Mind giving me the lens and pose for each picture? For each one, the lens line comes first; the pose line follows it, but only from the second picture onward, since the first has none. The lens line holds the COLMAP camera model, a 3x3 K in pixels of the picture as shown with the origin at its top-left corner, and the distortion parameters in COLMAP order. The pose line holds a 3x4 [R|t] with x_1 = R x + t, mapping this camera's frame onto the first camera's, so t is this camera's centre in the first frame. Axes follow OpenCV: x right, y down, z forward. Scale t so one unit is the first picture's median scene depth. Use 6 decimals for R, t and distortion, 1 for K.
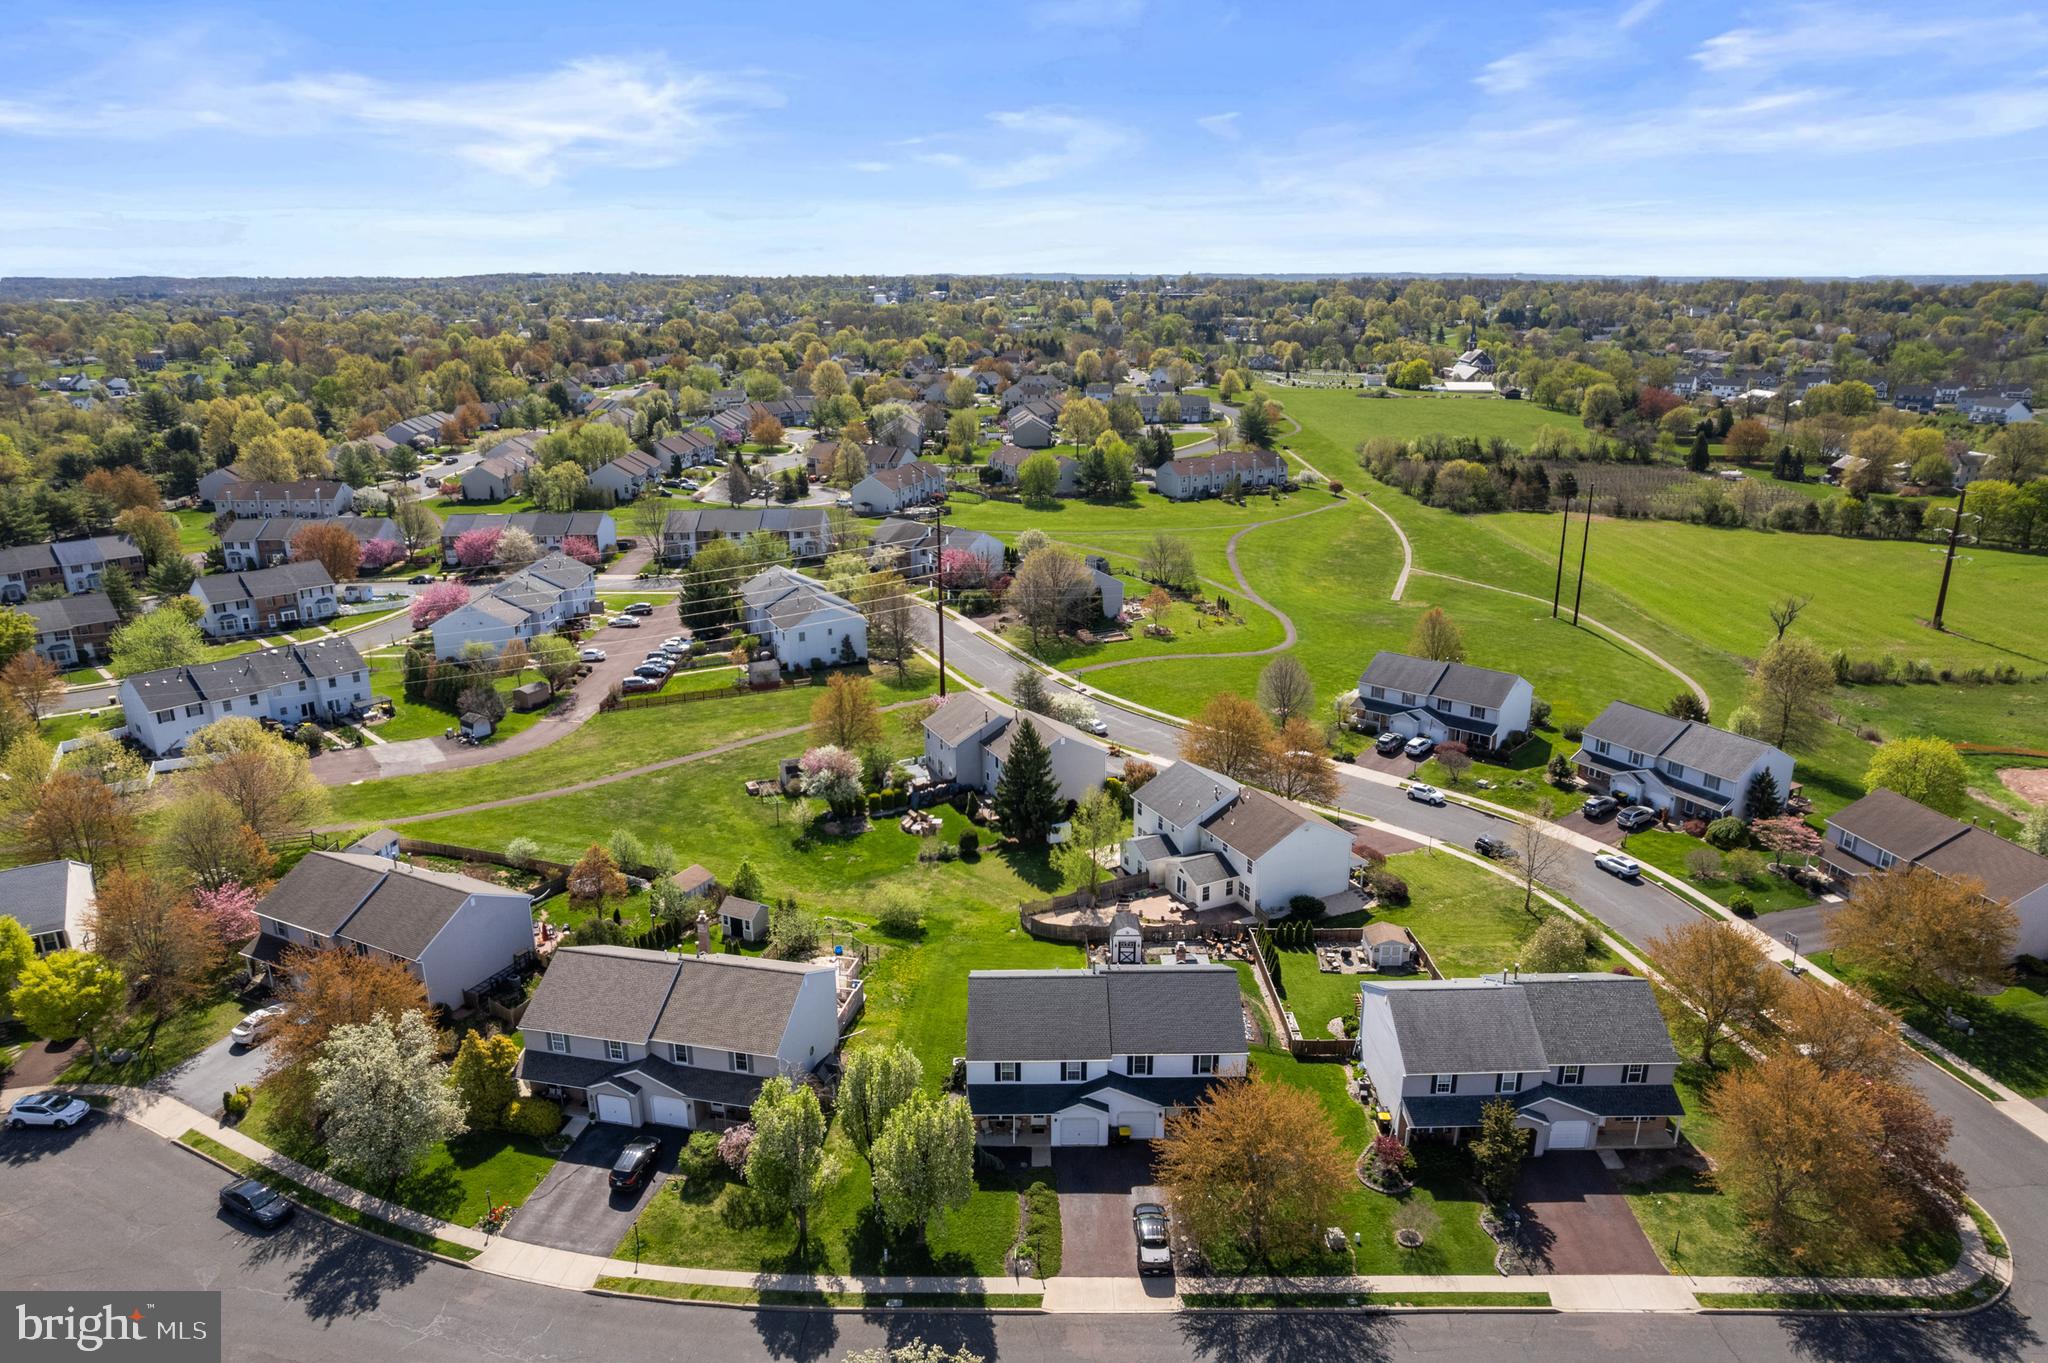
lens RADIAL K [[1313.3, 0, 1024.0], [0, 1313.3, 681.5], [0, 0, 1]] dist [-0.075223, 0.063650]
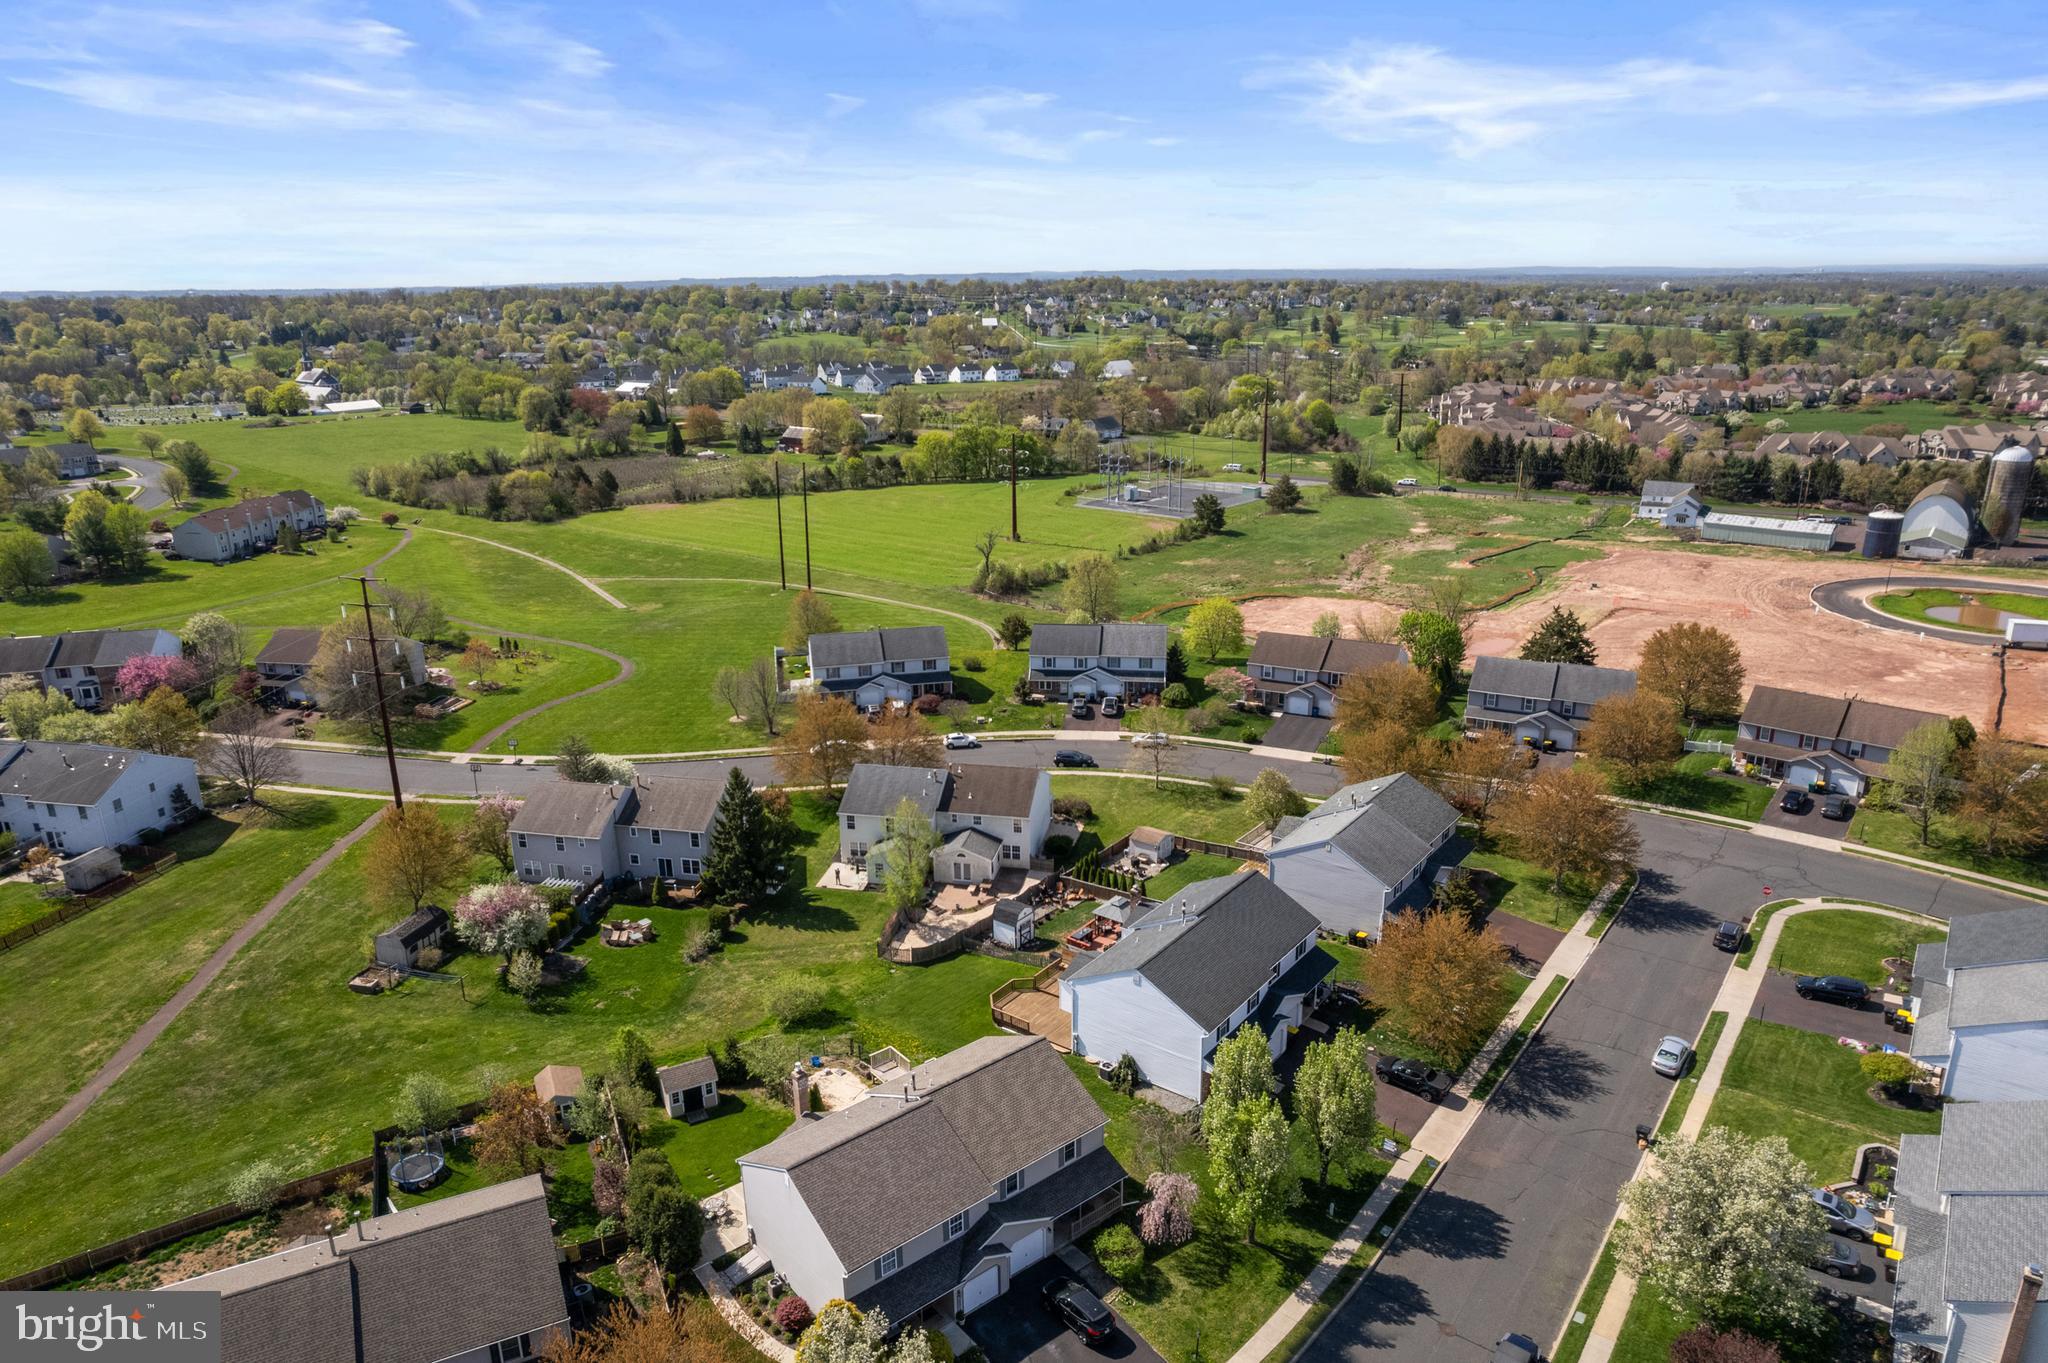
lens RADIAL K [[1313.3, 0, 1024.0], [0, 1313.3, 681.5], [0, 0, 1]] dist [-0.075223, 0.063650]
pose [[0.611006, -0.239005, 0.754684, -0.472747], [0.245706, 0.963508, 0.106211, -0.065142], [-0.752529, 0.120535, 0.647435, 0.239244]]
